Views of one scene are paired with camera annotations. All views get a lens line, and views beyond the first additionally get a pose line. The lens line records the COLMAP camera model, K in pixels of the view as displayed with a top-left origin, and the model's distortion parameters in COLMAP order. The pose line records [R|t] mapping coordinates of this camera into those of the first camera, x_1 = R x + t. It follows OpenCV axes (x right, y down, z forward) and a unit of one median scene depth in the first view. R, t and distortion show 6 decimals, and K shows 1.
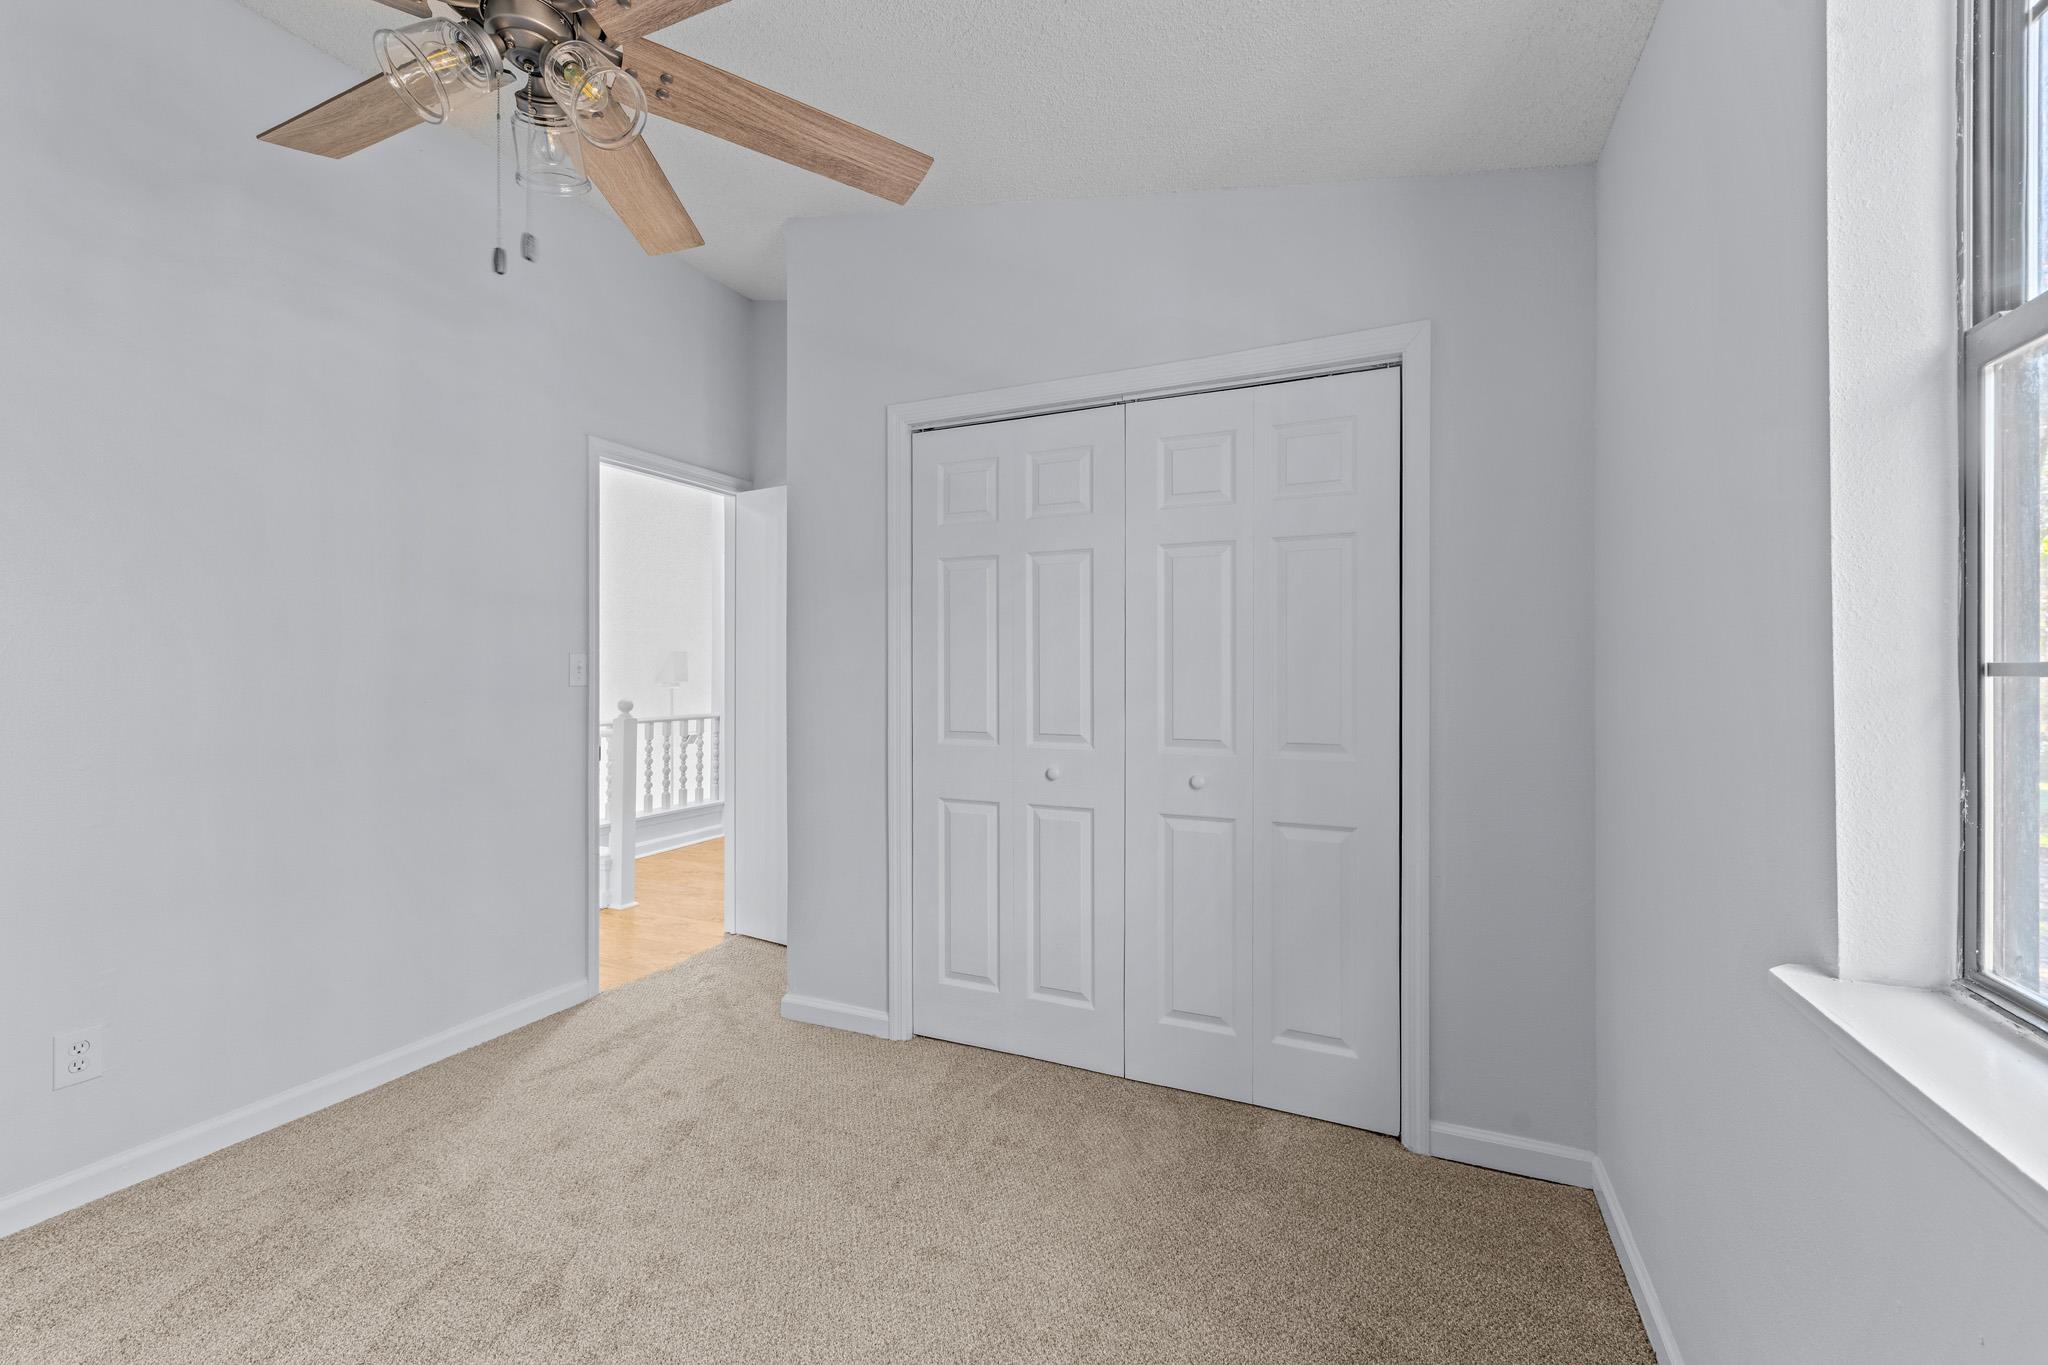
lens RADIAL K [[829.4, 0, 1027.6], [0, 829.4, 679.8], [0, 0, 1]] dist [0.000900, 0.000063]
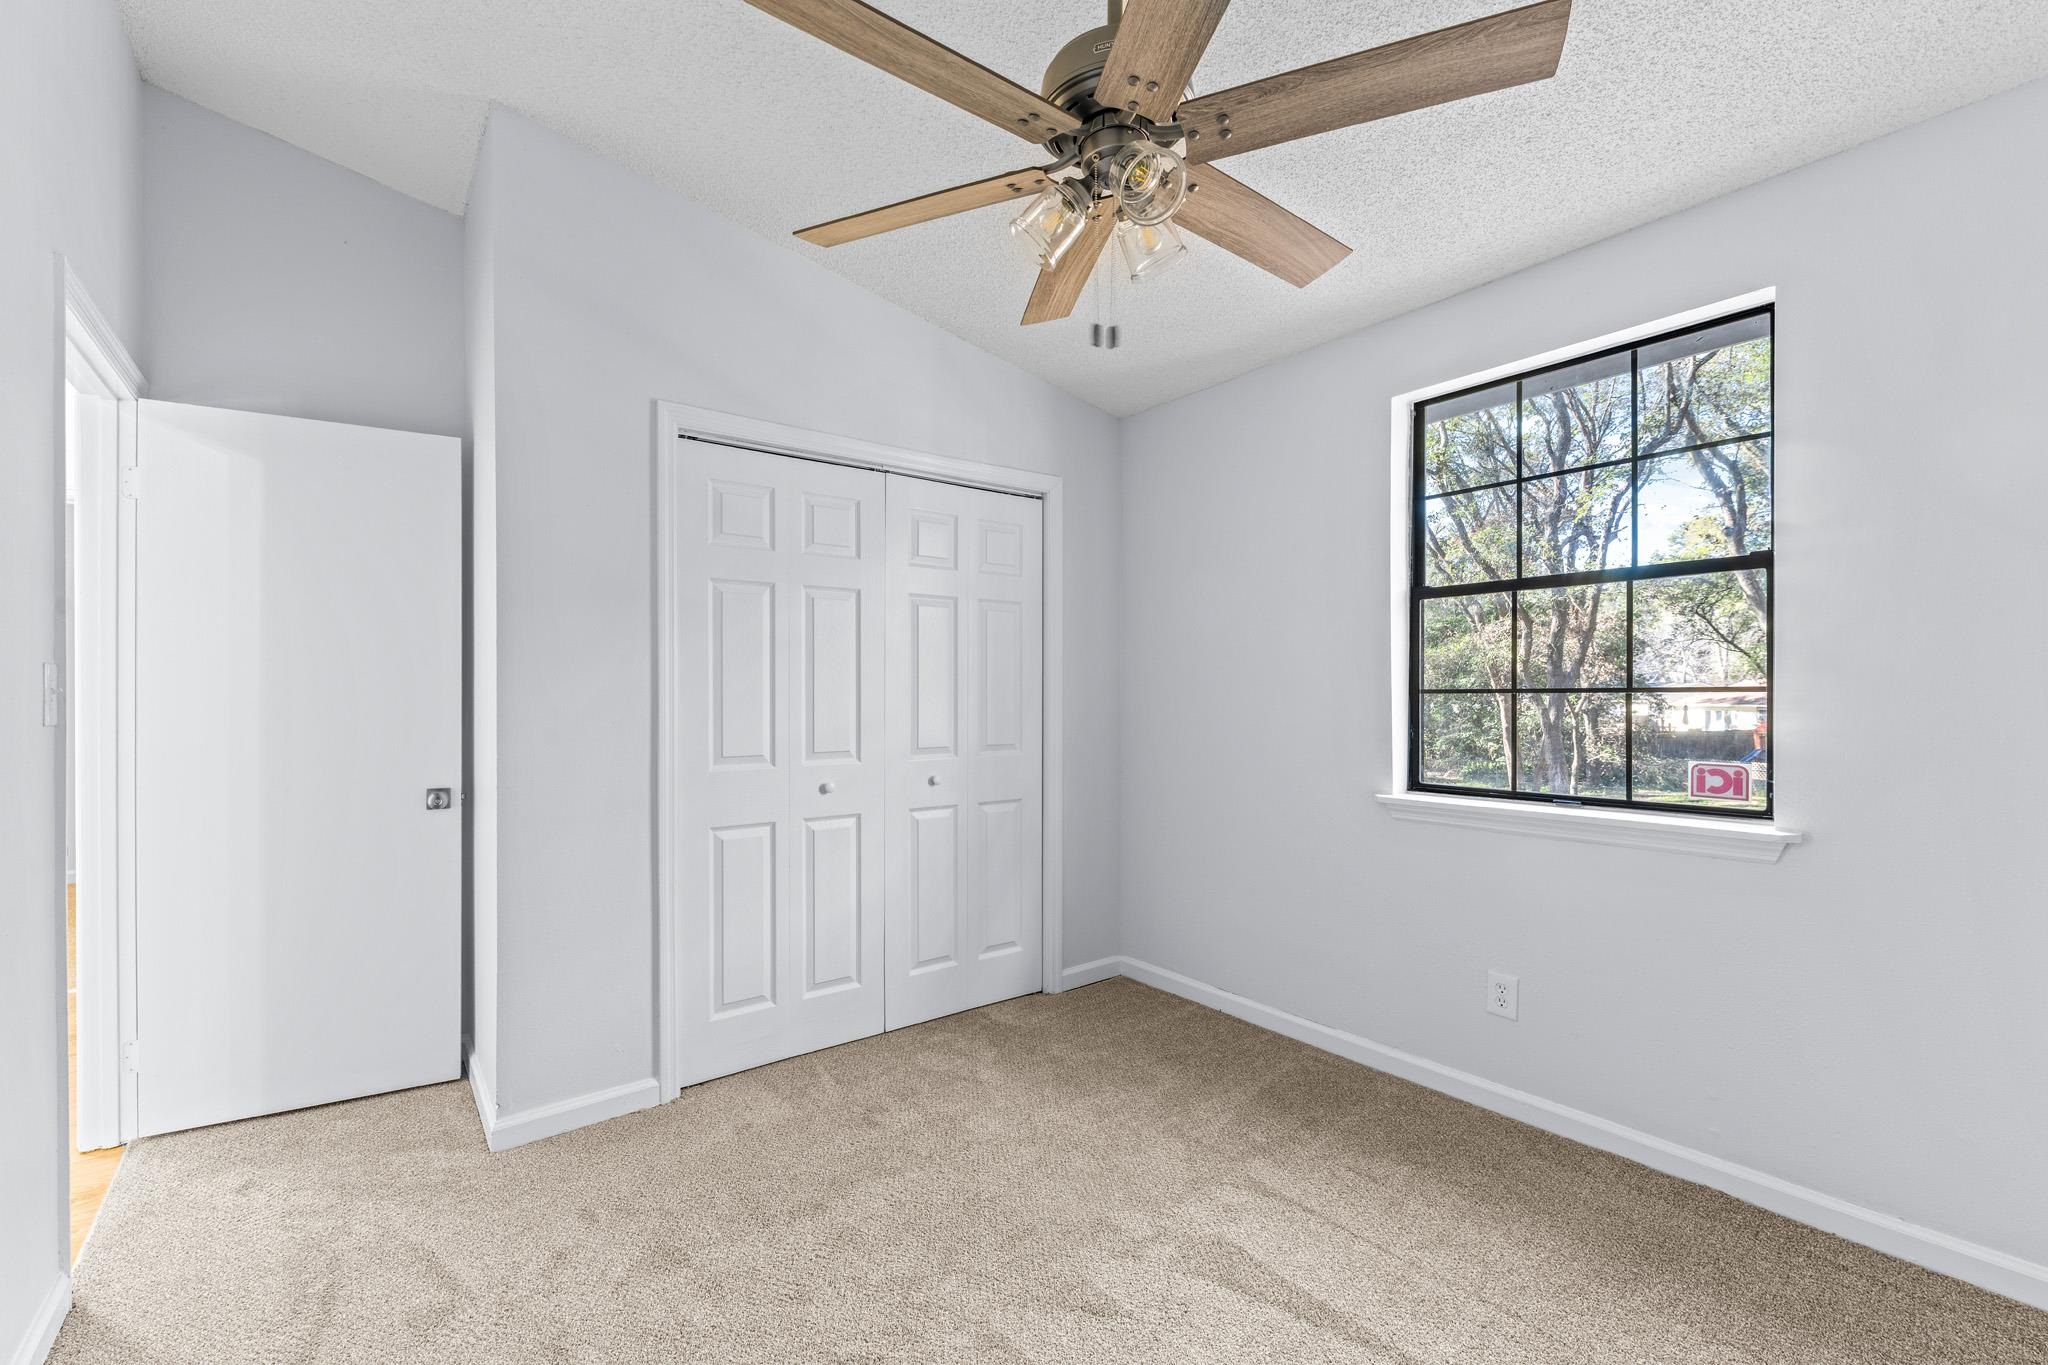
lens RADIAL K [[841.7, 0, 986.9], [0, 841.7, 711.4], [0, 0, 1]] dist [0.001397, 0.000149]
pose [[0.496346, -0.020557, 0.867881, -0.873764], [0.012091, 0.999786, 0.016767, -0.005218], [-0.868041, 0.002171, 0.496488, 0.268074]]
